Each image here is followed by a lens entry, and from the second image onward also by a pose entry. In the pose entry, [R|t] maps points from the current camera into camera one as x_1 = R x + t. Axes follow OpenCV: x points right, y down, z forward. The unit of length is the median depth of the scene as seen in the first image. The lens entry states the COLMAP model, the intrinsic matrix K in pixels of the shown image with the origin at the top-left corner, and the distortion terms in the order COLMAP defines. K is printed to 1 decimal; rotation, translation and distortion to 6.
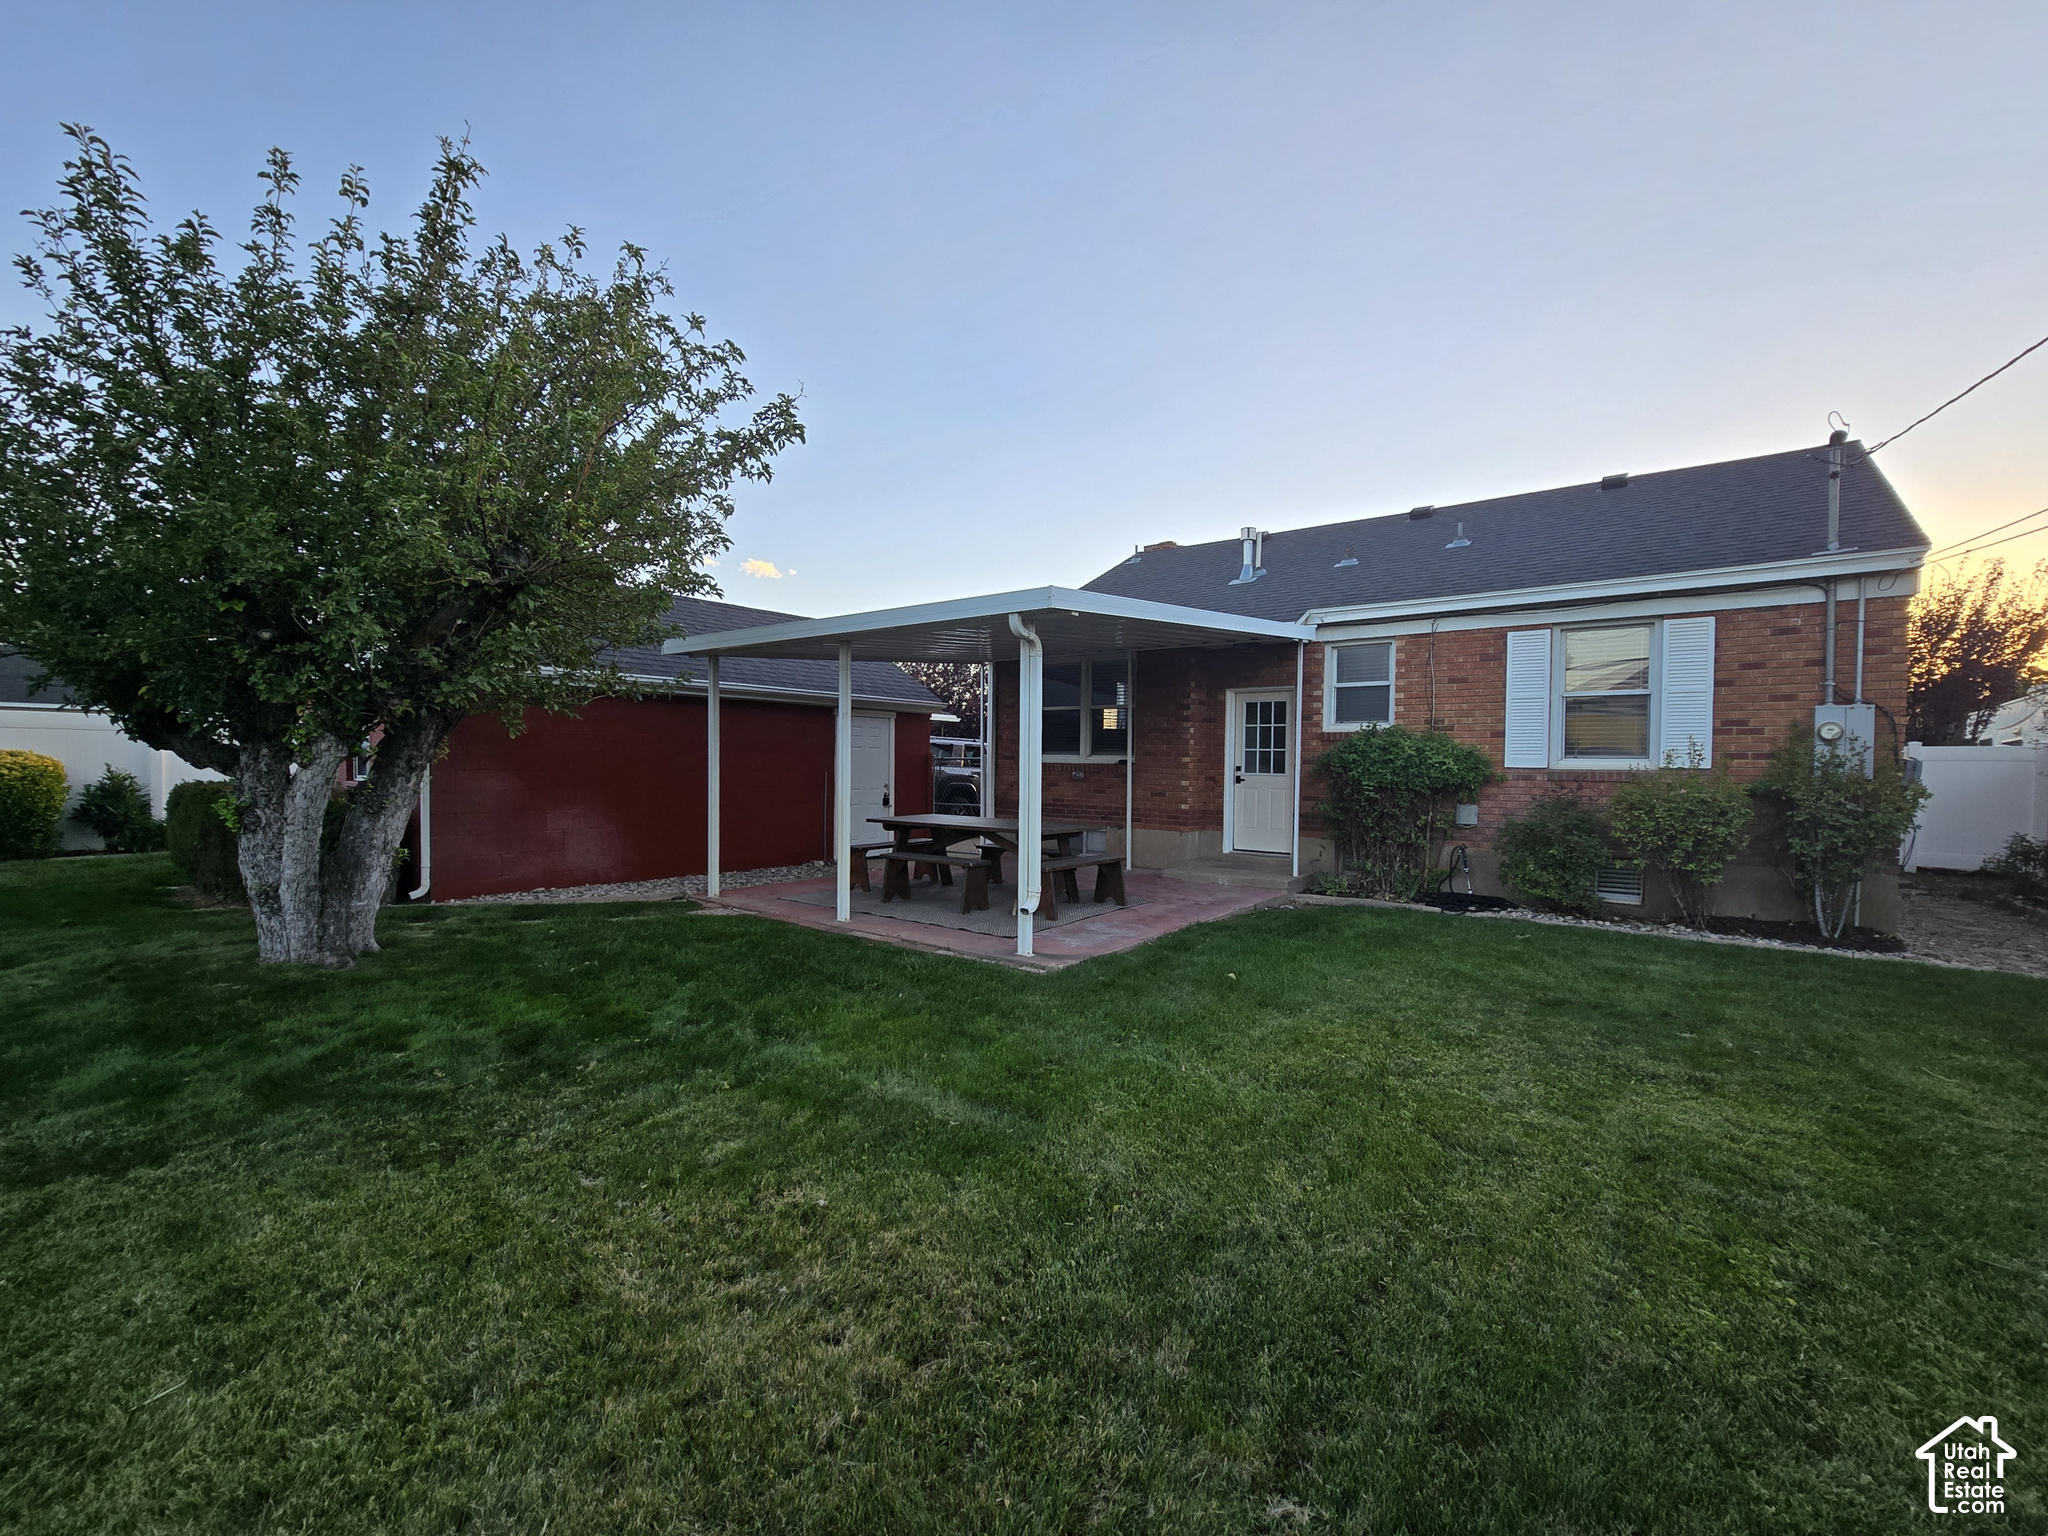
lens RADIAL K [[824.3, 0, 1032.0], [0, 824.3, 774.8], [0, 0, 1]] dist [-0.001651, -0.000011]
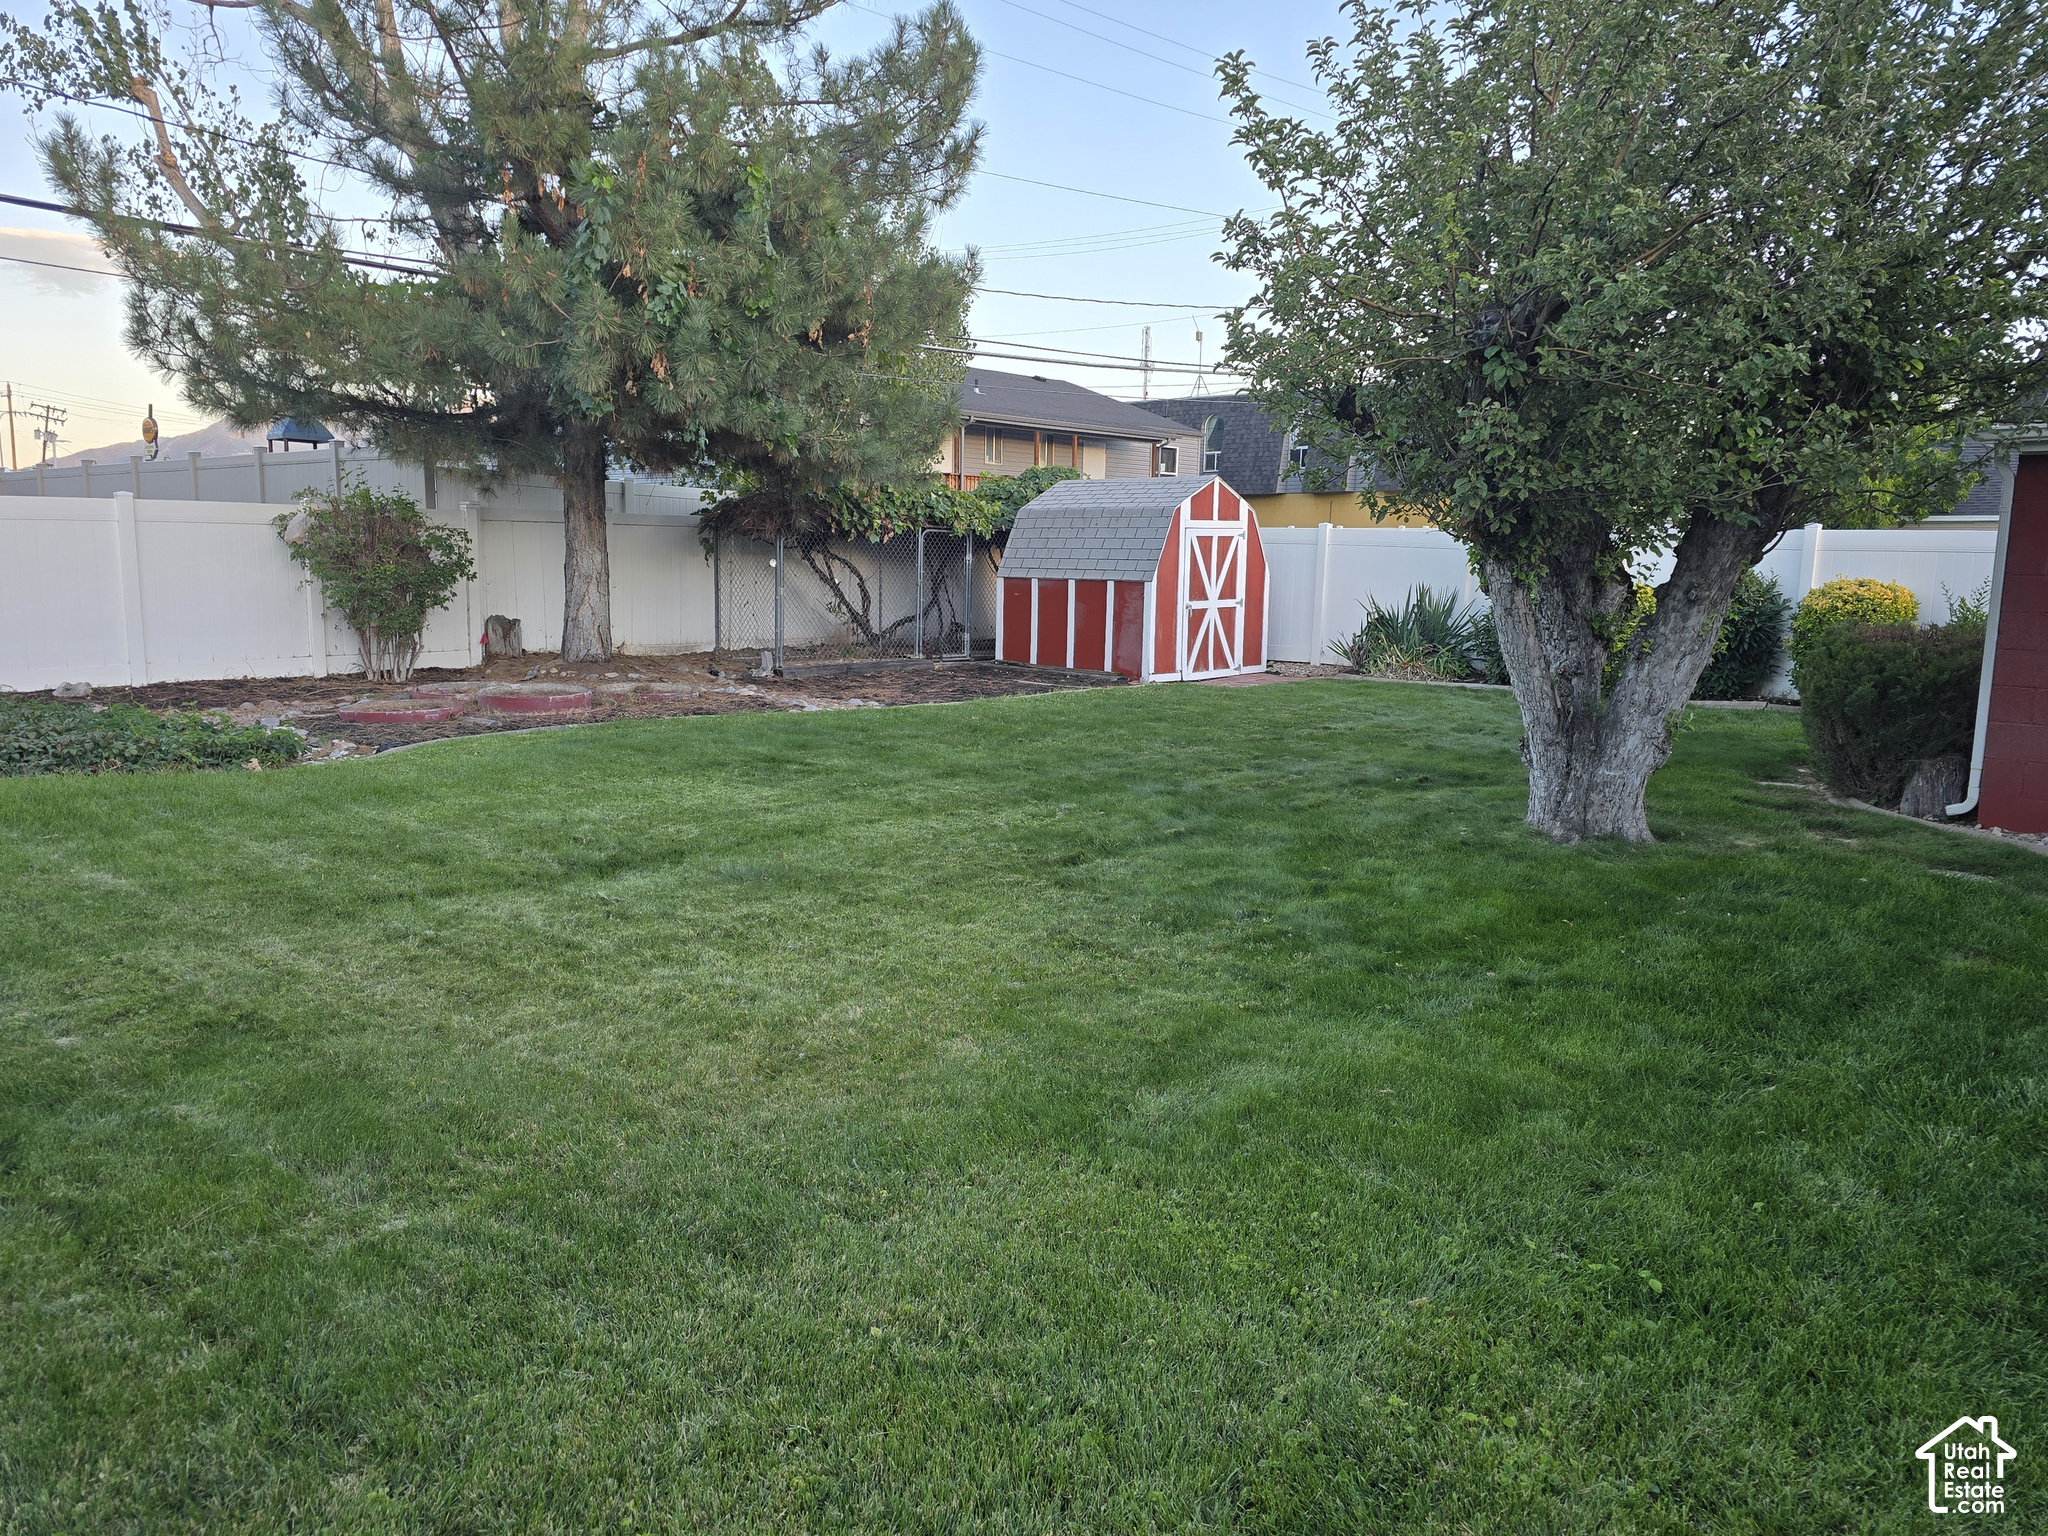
lens RADIAL K [[1440.4, 0, 1026.0], [0, 1440.4, 766.3], [0, 0, 1]] dist [0.012643, 0.000940]
pose [[-0.056626, 0.128055, -0.990149, 0.565627], [-0.039476, 0.990678, 0.130381, -0.006950], [0.997615, 0.046470, -0.051043, 0.506825]]
